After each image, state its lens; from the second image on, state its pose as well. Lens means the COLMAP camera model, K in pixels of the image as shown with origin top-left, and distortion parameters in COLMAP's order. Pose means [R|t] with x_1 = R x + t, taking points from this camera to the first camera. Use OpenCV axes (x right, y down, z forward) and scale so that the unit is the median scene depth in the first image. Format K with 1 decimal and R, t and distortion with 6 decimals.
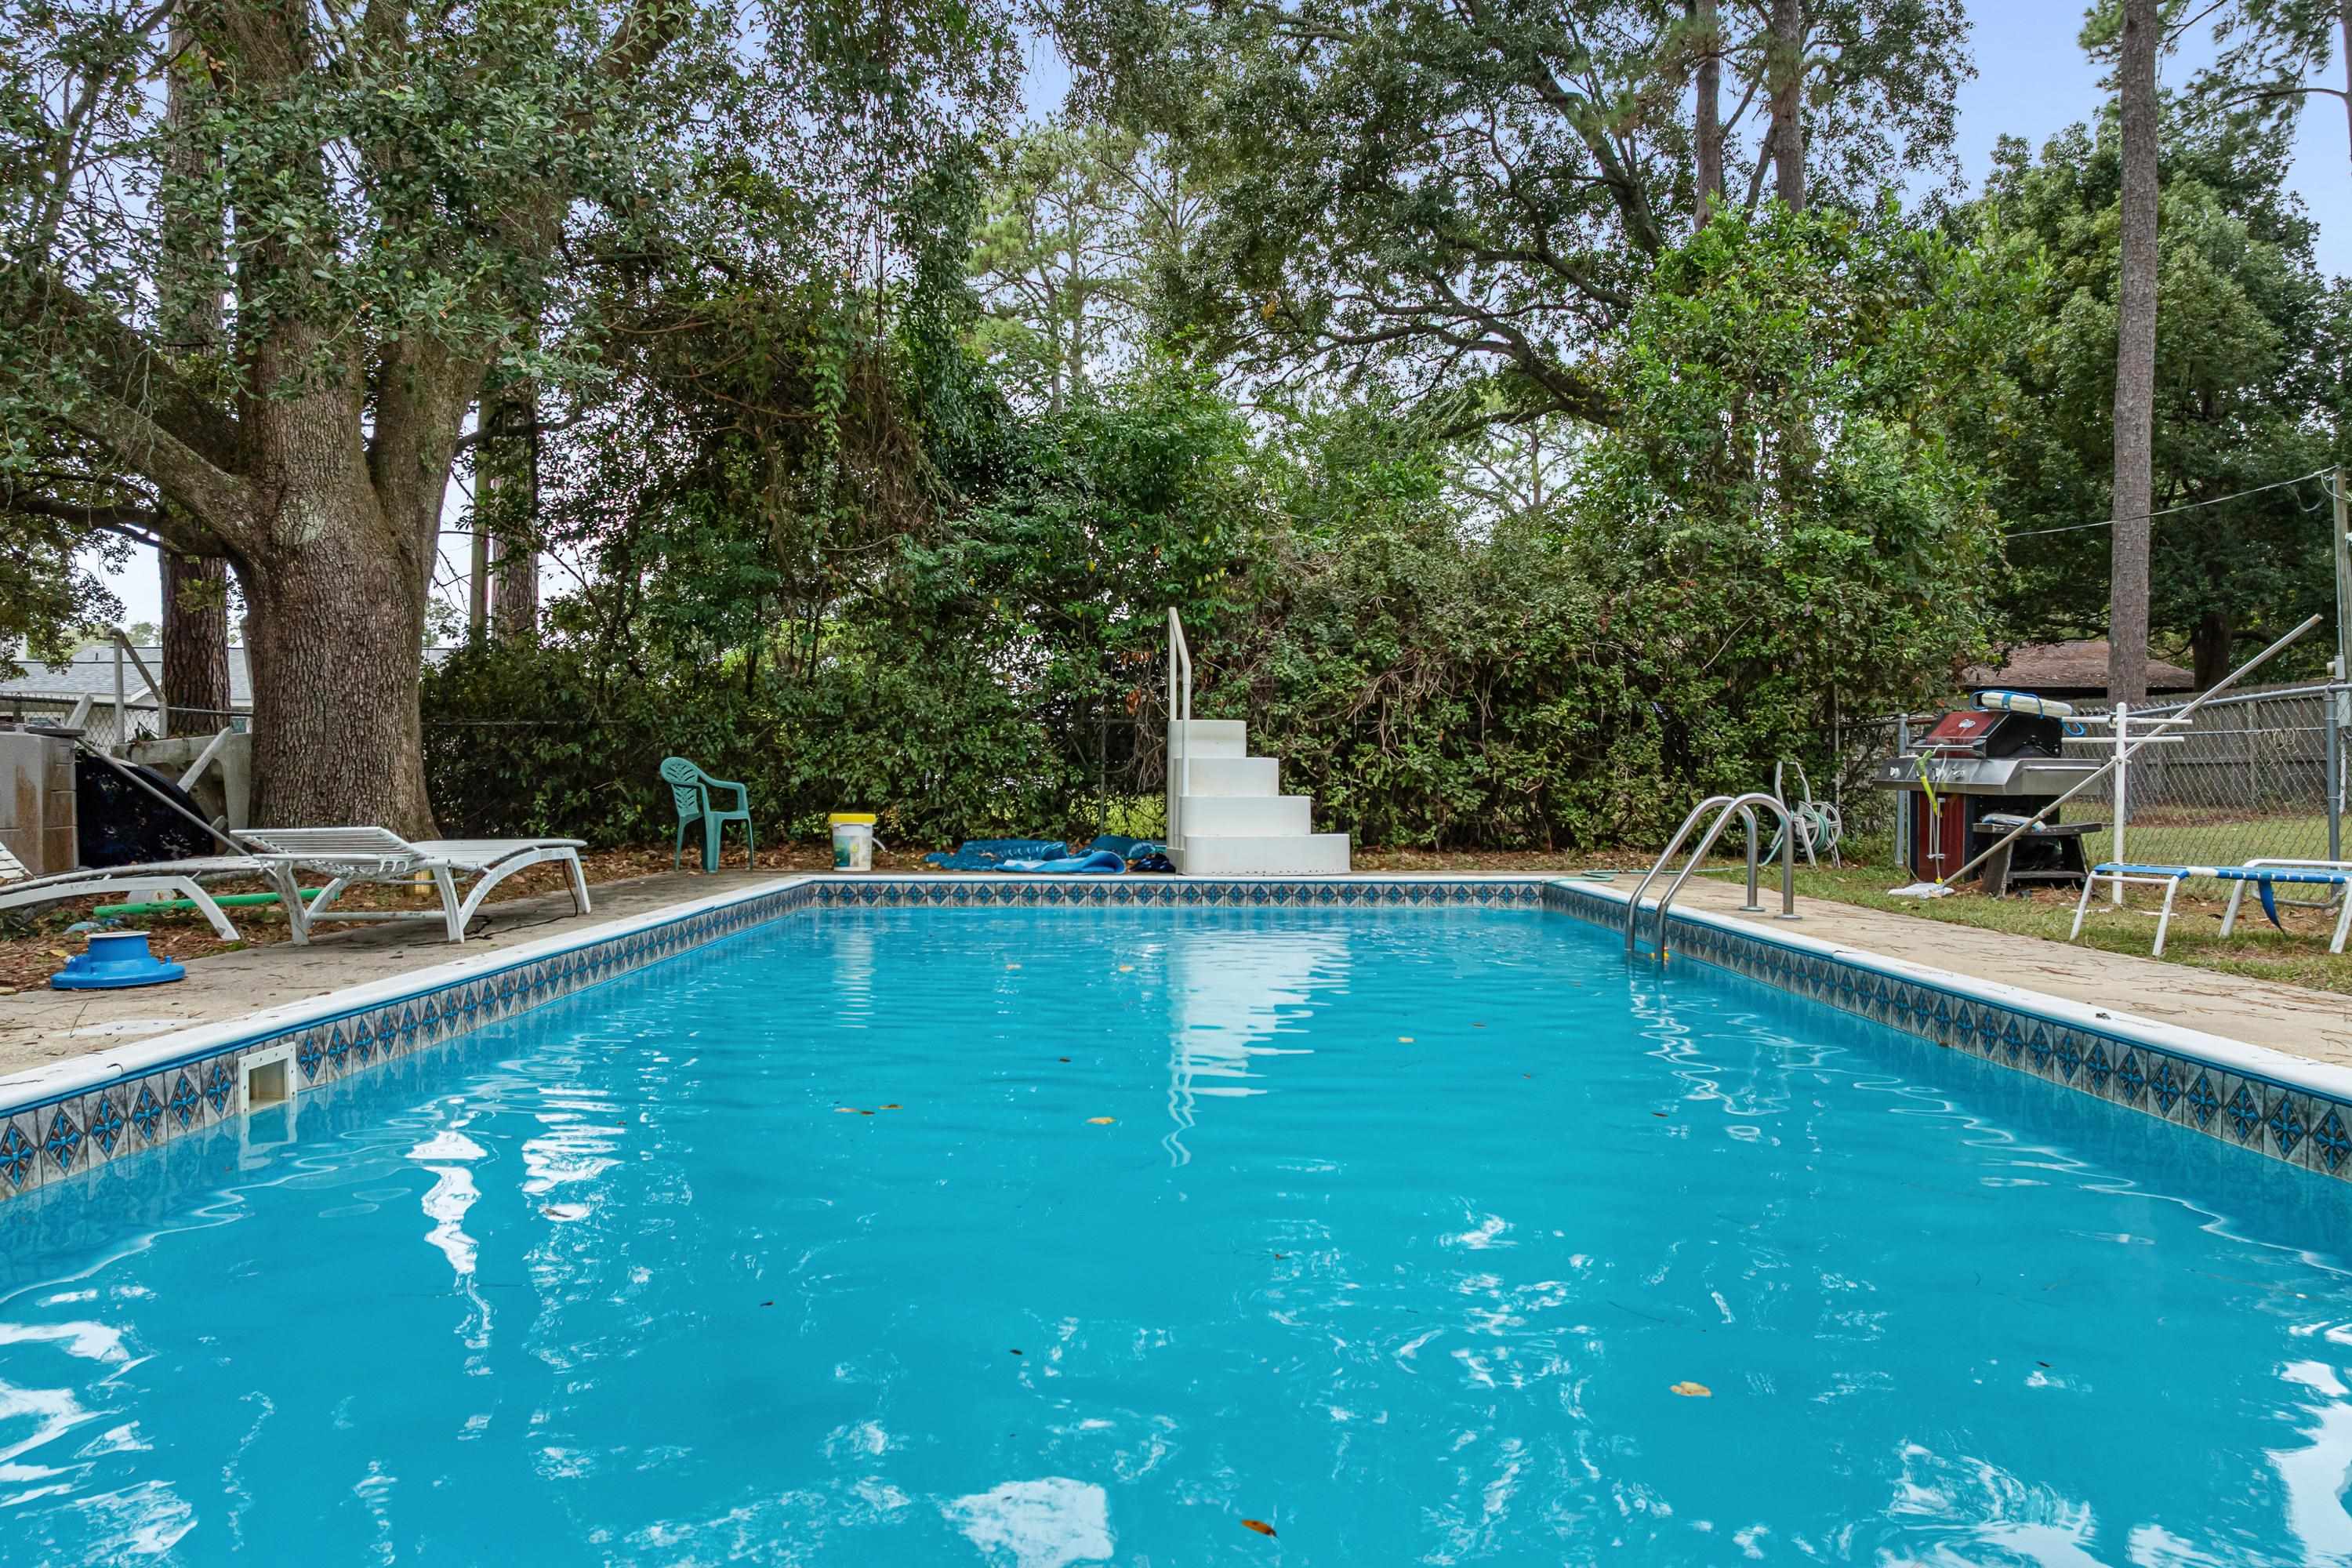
lens RADIAL K [[1660.8, 0, 1180.3], [0, 1660.8, 775.7], [0, 0, 1]] dist [-0.046729, 0.010883]
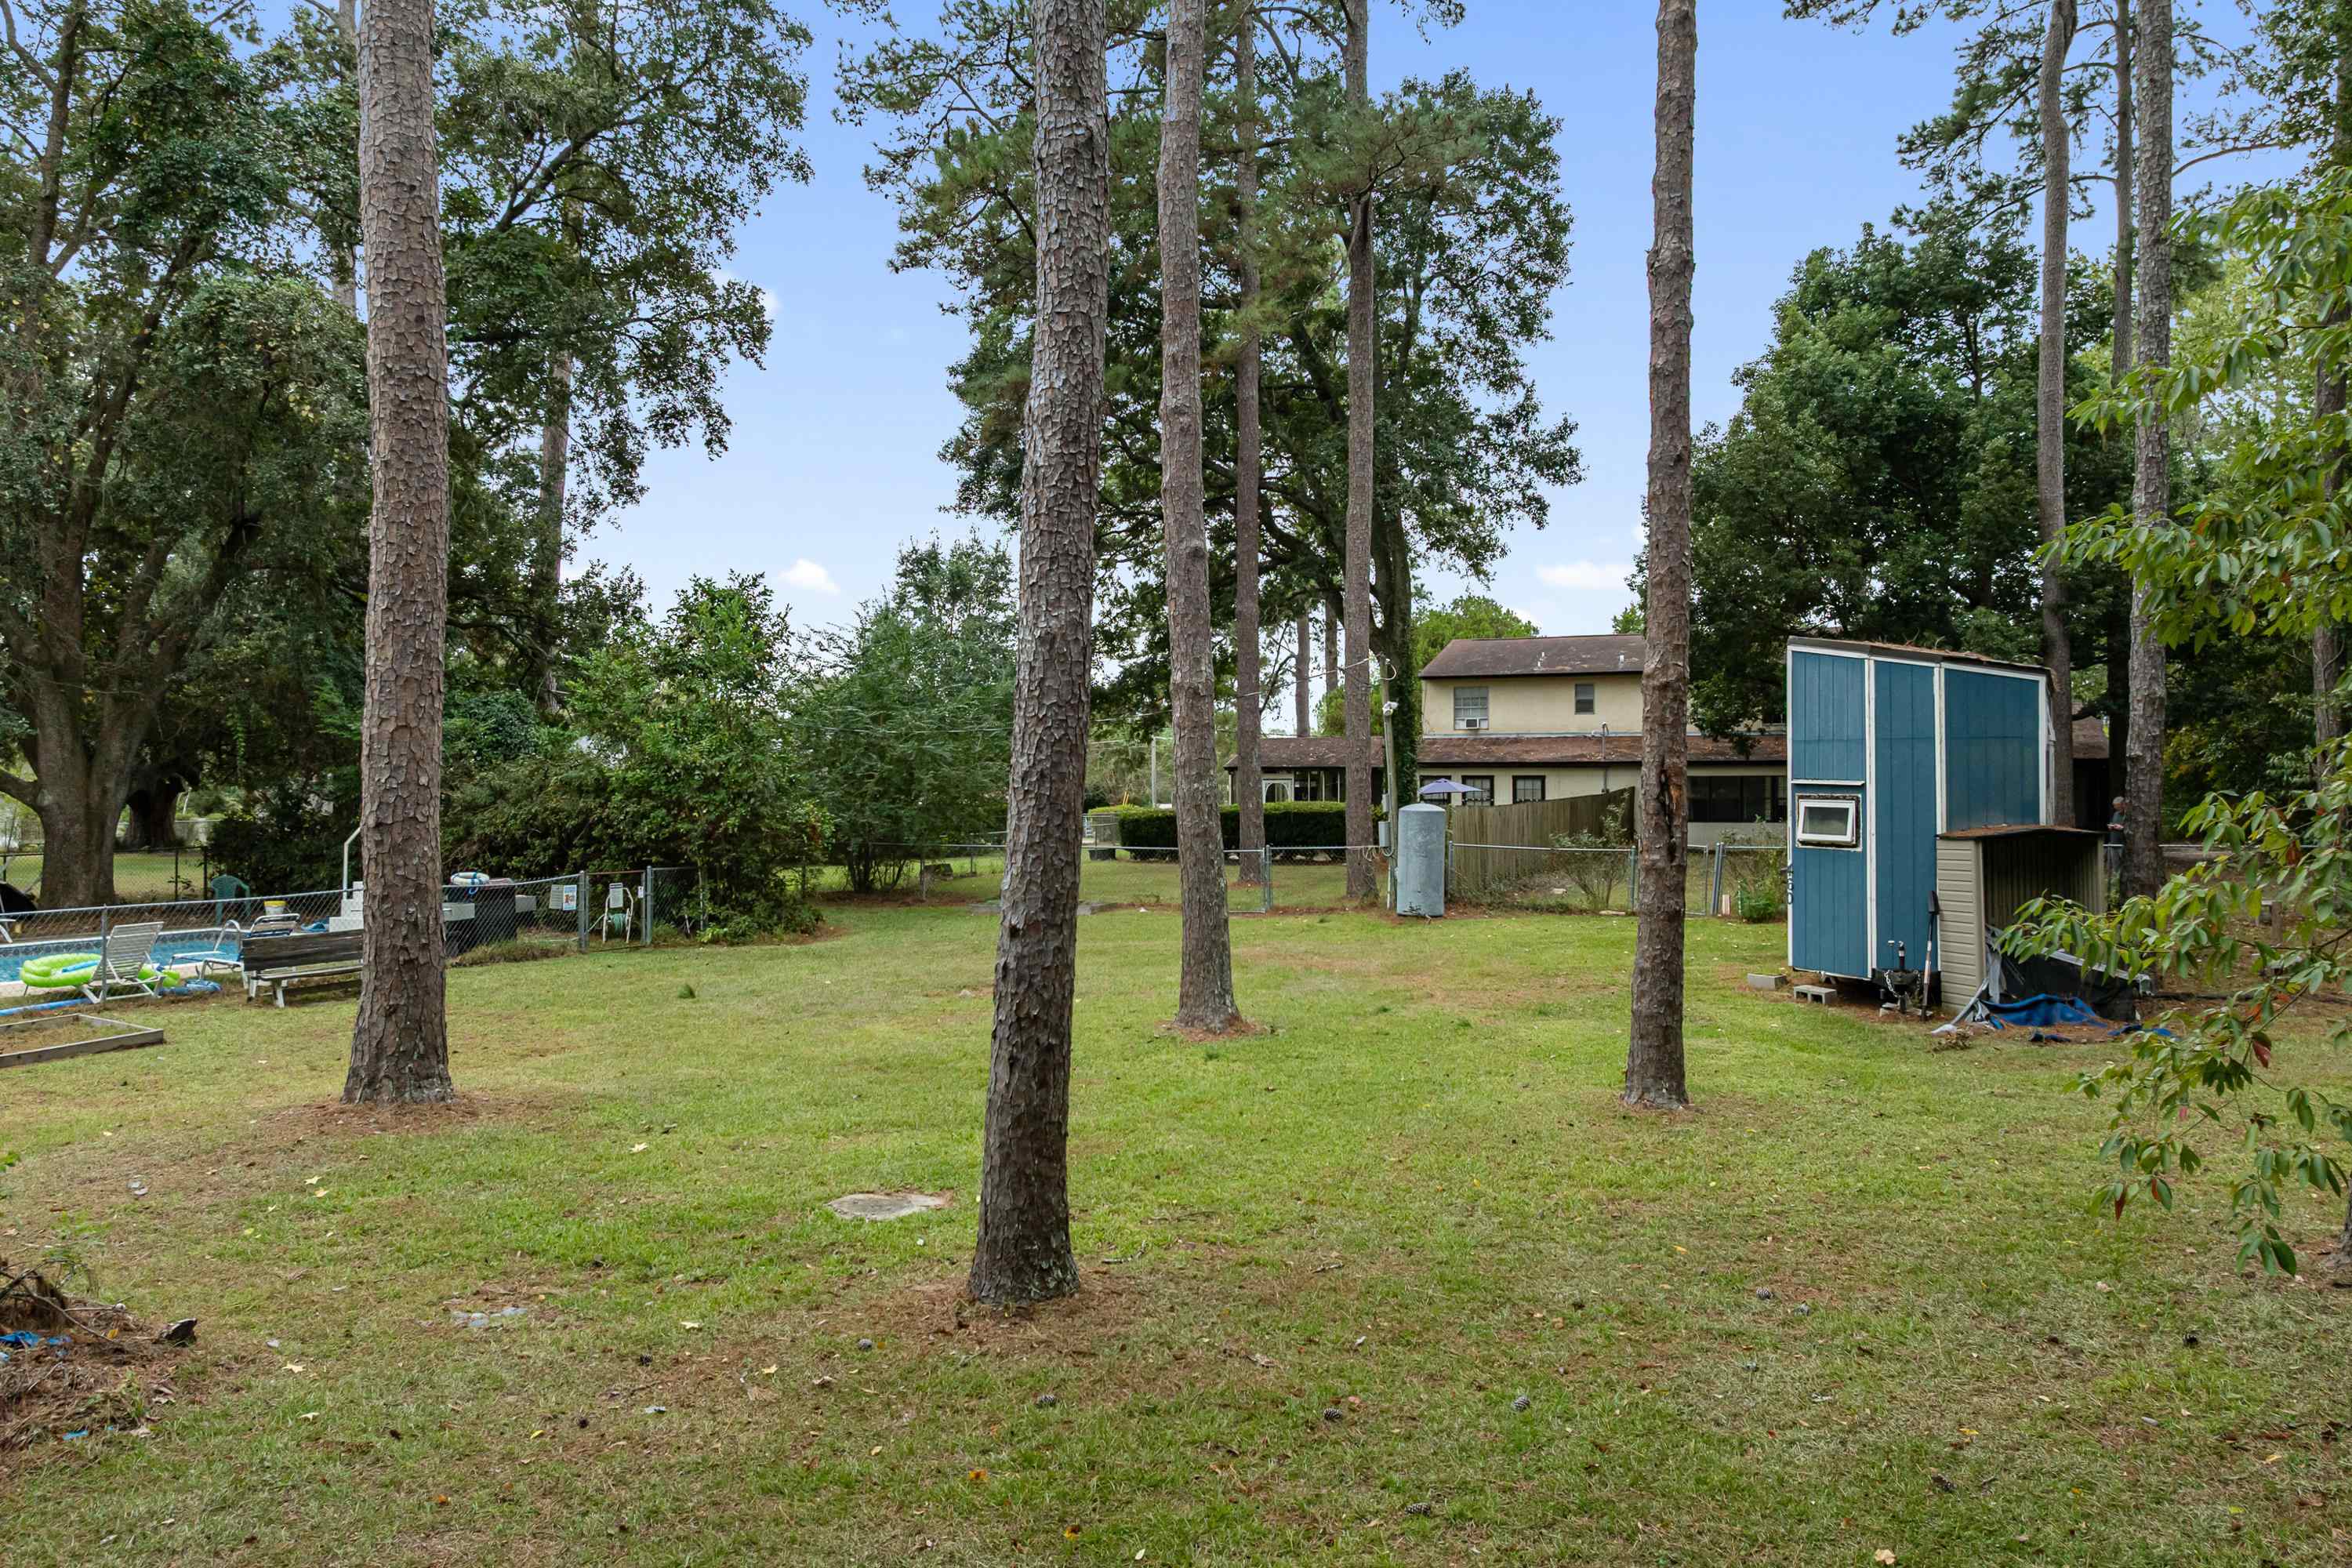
lens RADIAL K [[1667.6, 0, 1173.5], [0, 1667.6, 798.5], [0, 0, 1]] dist [-0.032695, 0.001065]
pose [[0.897600, 0.003956, -0.440793, 1.987767], [0.001583, 0.999924, 0.012197, -0.151355], [0.440808, -0.011646, 0.897526, -0.540282]]
